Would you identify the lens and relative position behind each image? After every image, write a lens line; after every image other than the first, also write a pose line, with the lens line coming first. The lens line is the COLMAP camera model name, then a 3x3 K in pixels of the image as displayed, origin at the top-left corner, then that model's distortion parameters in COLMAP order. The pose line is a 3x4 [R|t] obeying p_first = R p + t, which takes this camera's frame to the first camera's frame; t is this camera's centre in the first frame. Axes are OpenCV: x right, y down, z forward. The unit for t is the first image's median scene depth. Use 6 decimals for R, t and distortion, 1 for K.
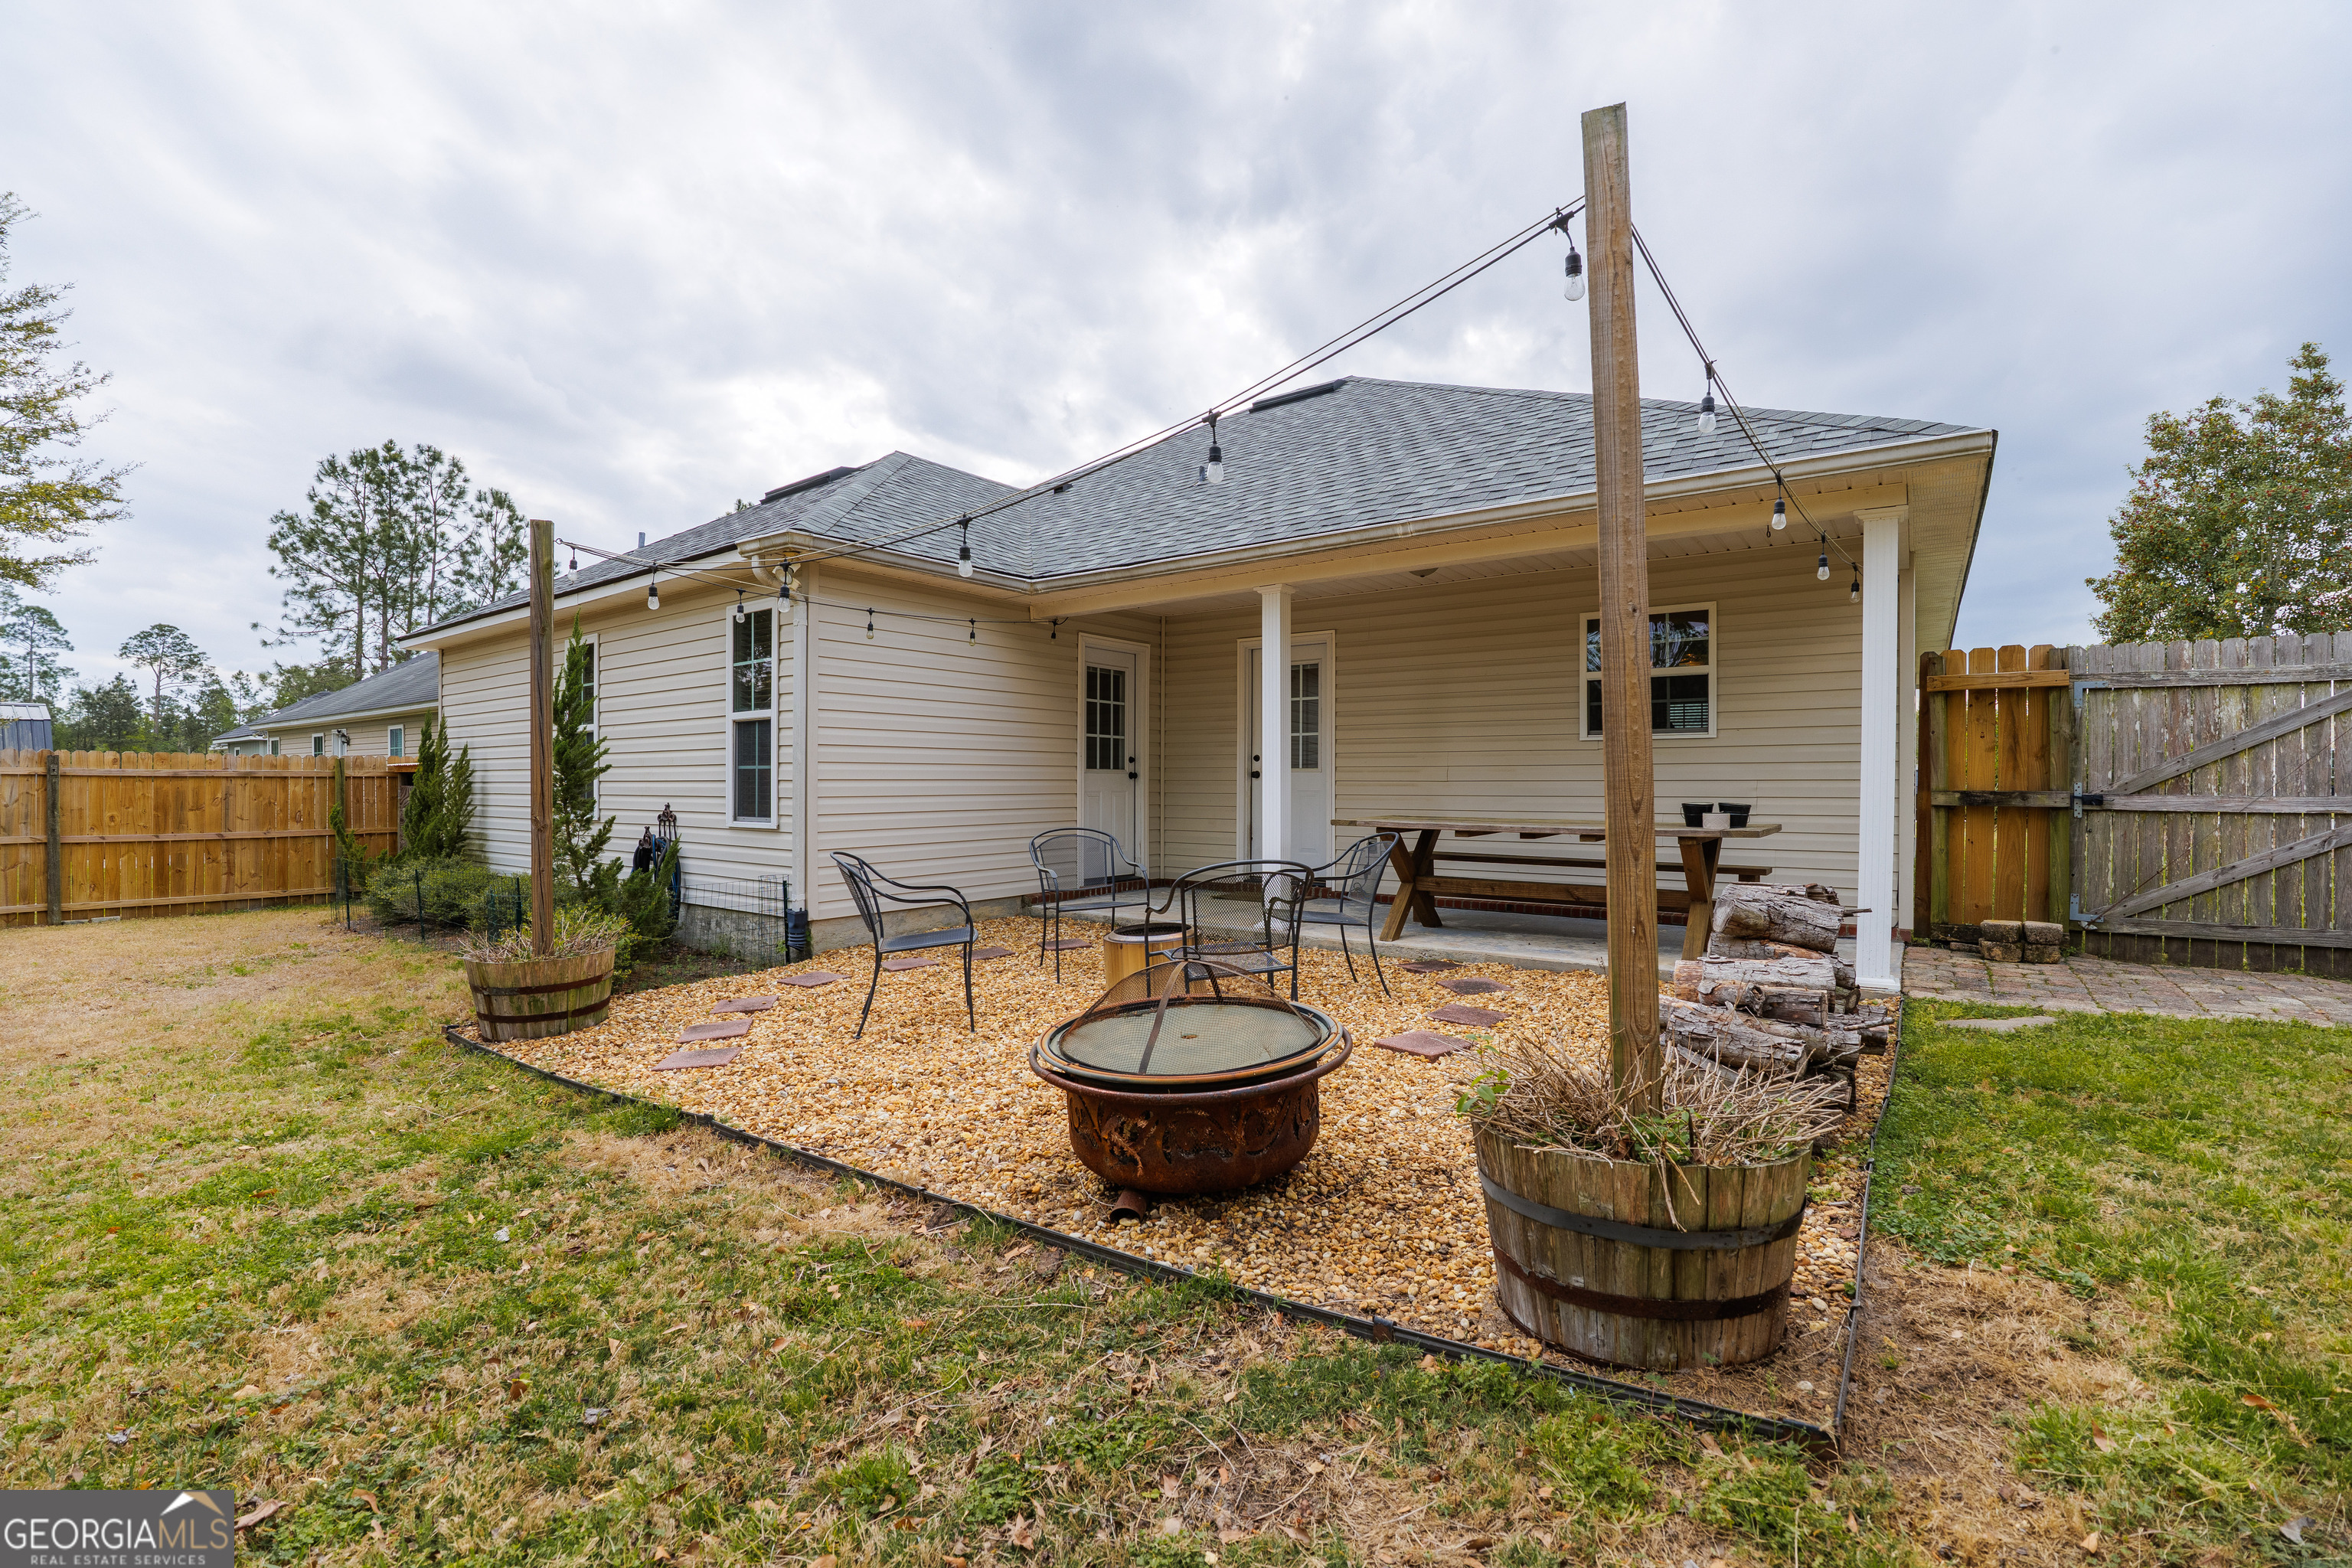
lens RADIAL K [[1104.4, 0, 1172.2], [0, 1104.4, 798.1], [0, 0, 1]] dist [-0.050155, 0.000419]
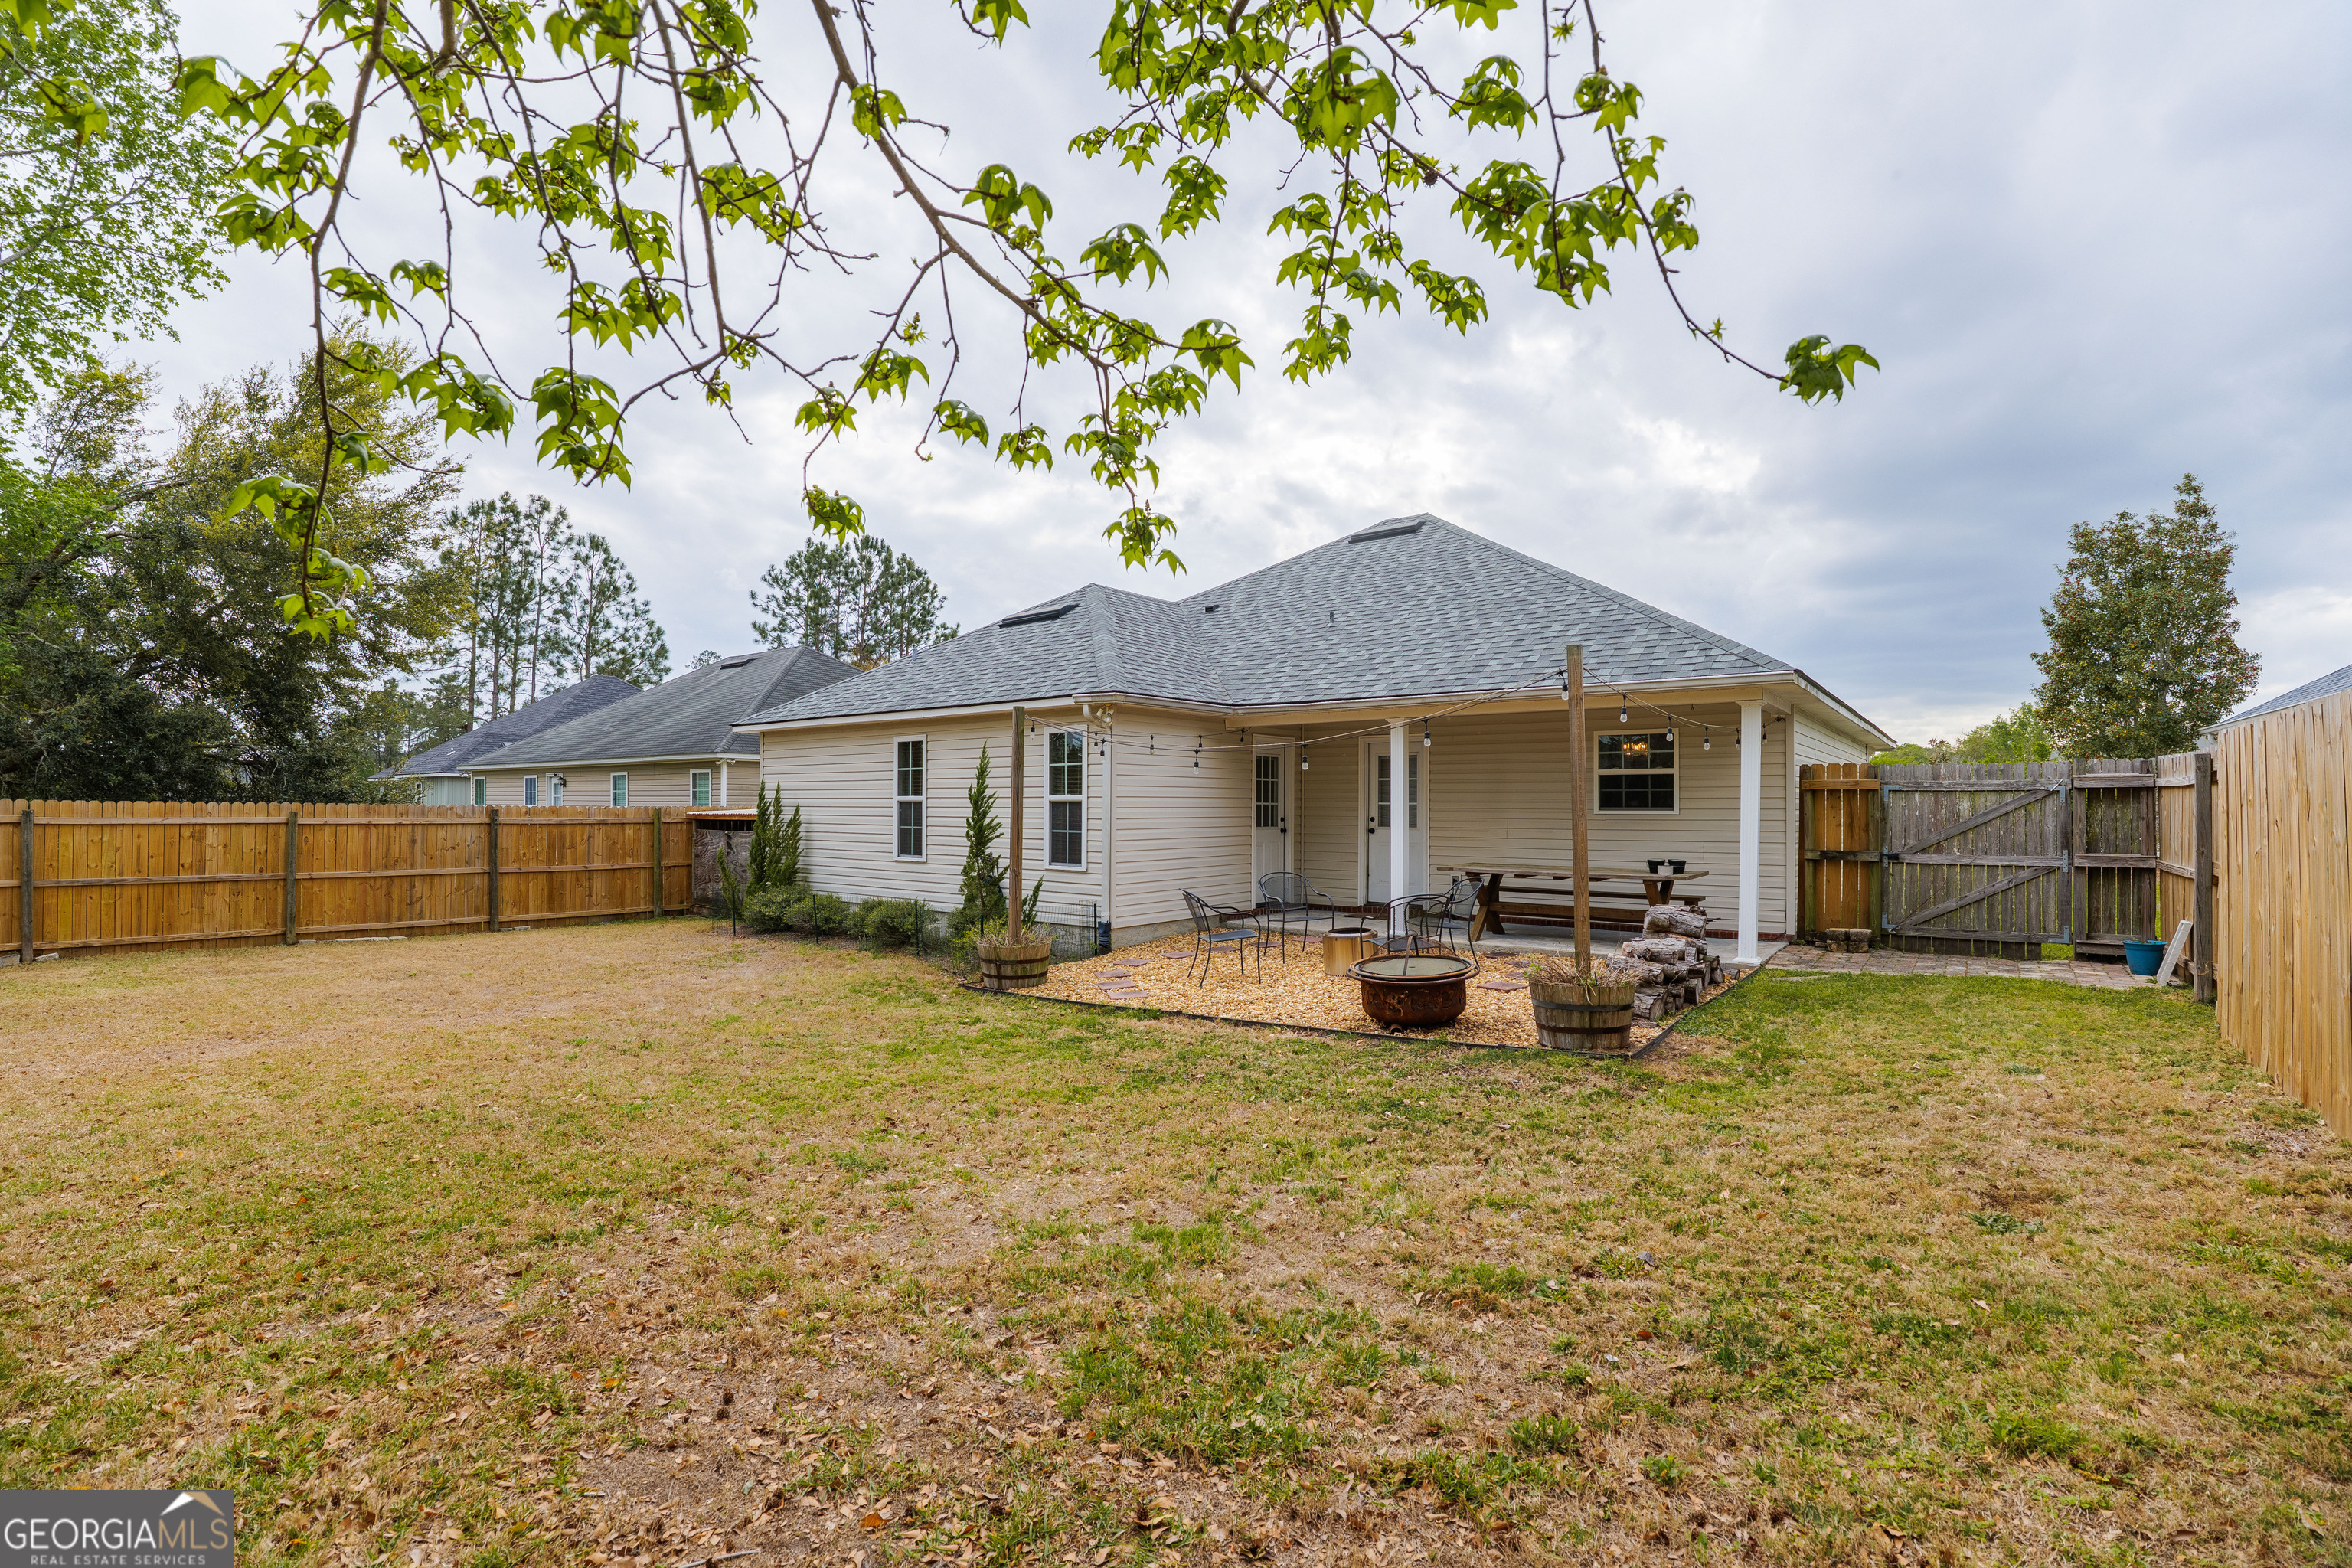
lens RADIAL K [[1139.6, 0, 1176.0], [0, 1139.6, 784.0], [0, 0, 1]] dist [-0.091530, 0.016032]
pose [[0.999594, 0.002234, -0.028396, -0.152383], [-0.003172, 0.999449, -0.033044, -0.036184], [0.028307, 0.033121, 0.999050, -0.533902]]
